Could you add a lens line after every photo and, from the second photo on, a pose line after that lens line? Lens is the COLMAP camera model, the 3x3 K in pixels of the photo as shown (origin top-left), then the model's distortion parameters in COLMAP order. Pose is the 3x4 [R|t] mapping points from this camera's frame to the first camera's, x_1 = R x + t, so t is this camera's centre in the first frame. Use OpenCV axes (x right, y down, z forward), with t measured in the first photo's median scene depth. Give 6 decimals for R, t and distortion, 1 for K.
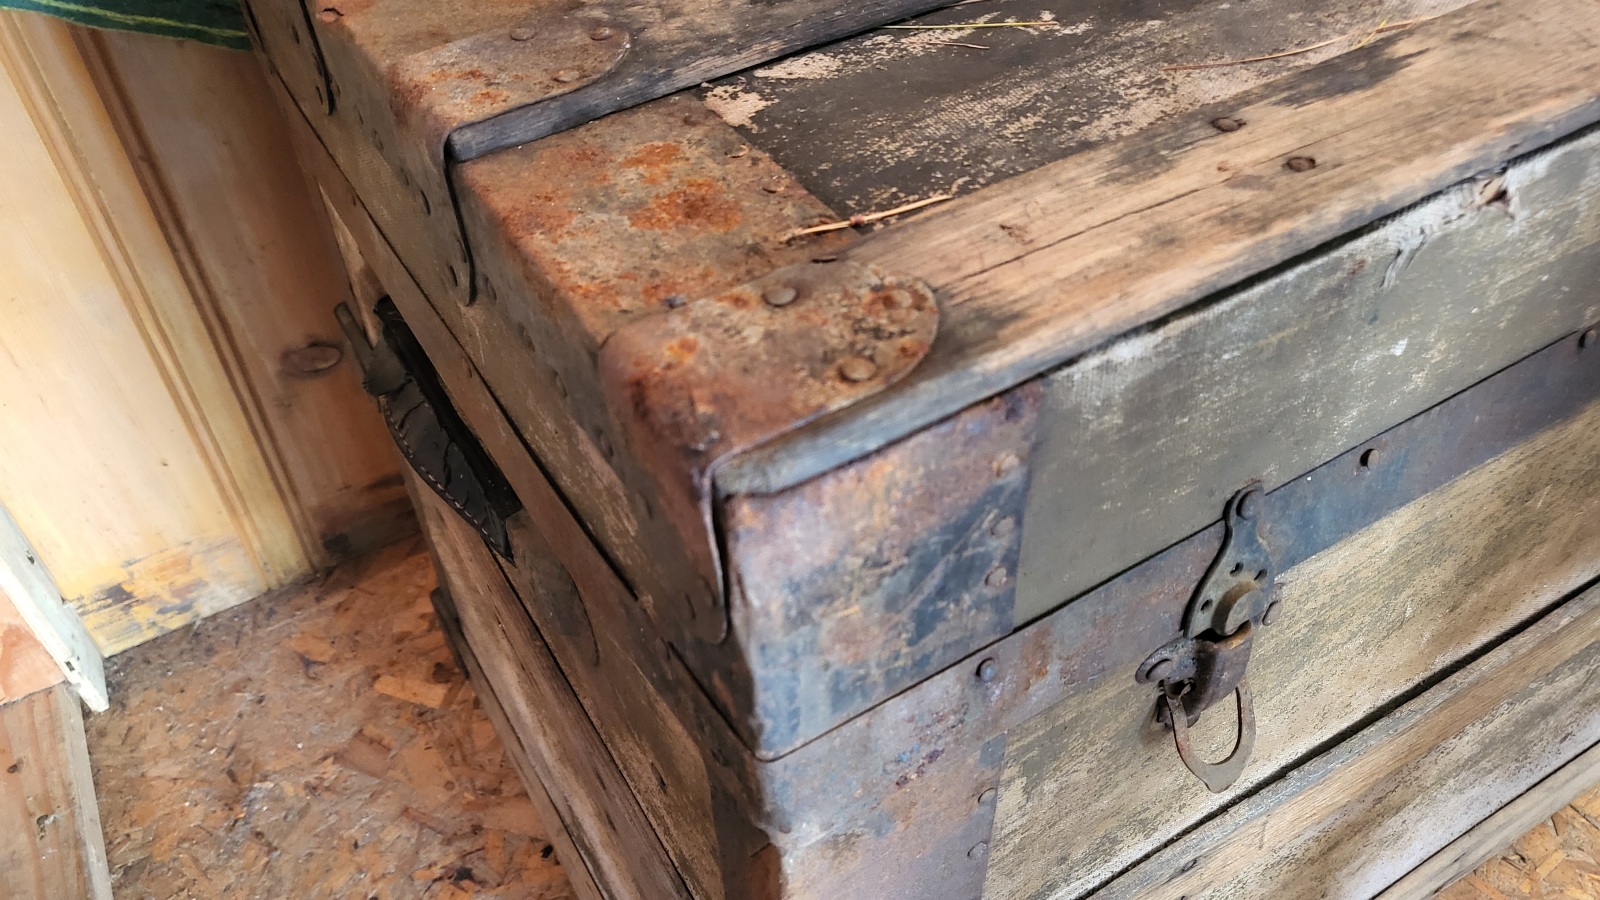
lens RADIAL K [[1223.6, 0, 797.0], [0, 1223.6, 493.1], [0, 0, 1]] dist [0.000783, 0.007720]
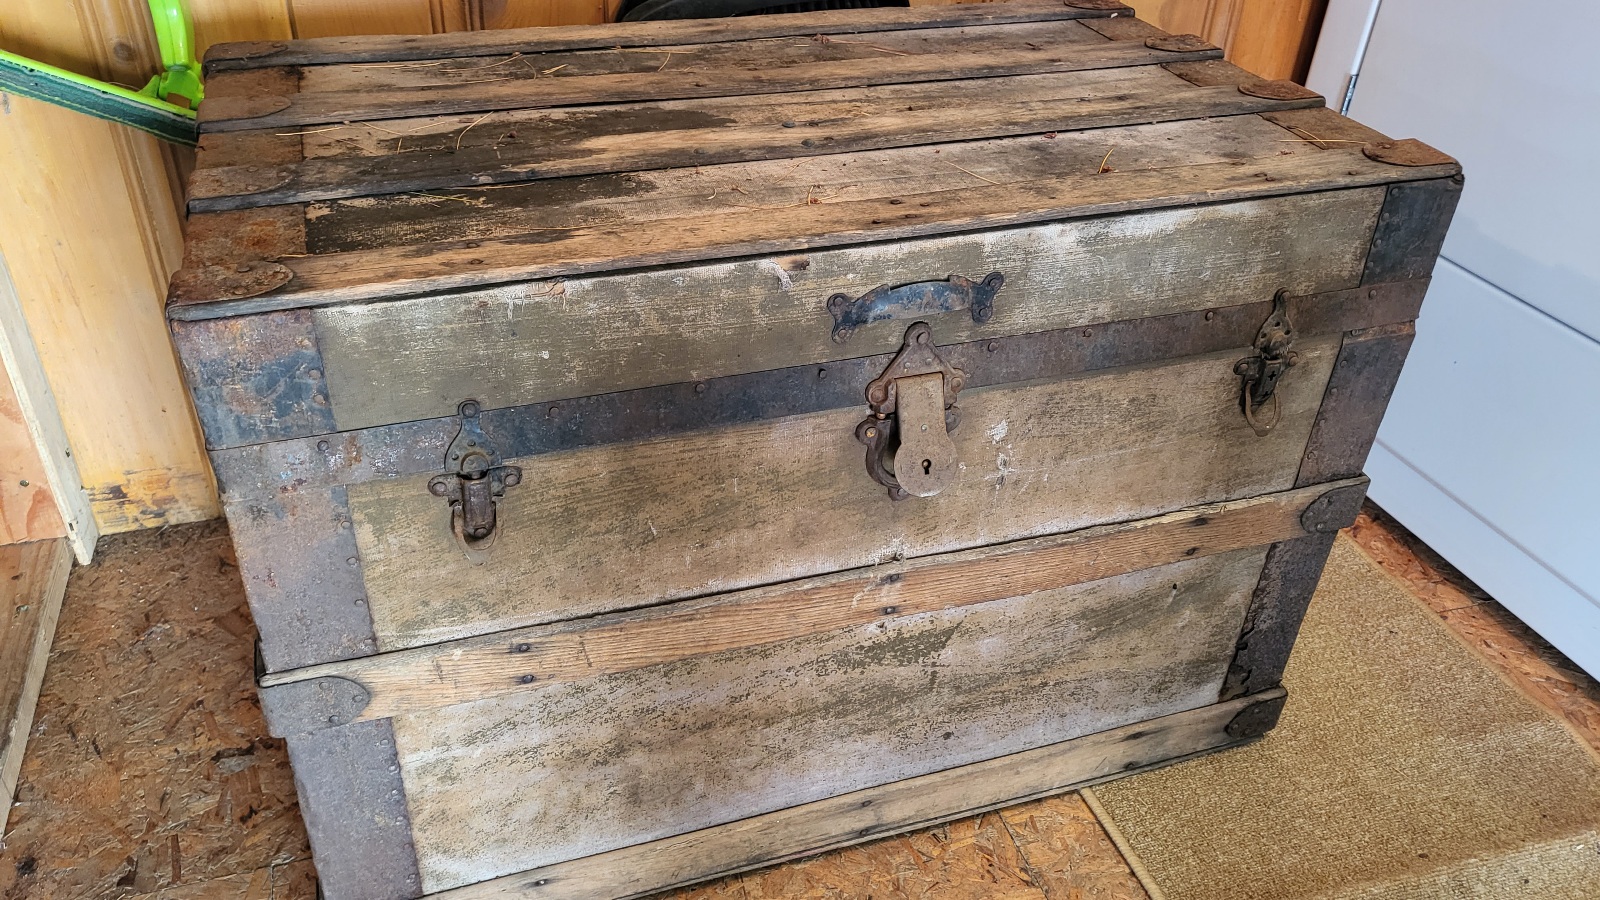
lens RADIAL K [[1223.6, 0, 797.0], [0, 1223.6, 493.1], [0, 0, 1]] dist [0.000783, 0.007720]
pose [[0.975170, 0.185641, -0.120750, 0.491134], [-0.201726, 0.969606, -0.138458, 0.136623], [0.091377, 0.159379, 0.982980, -0.448802]]
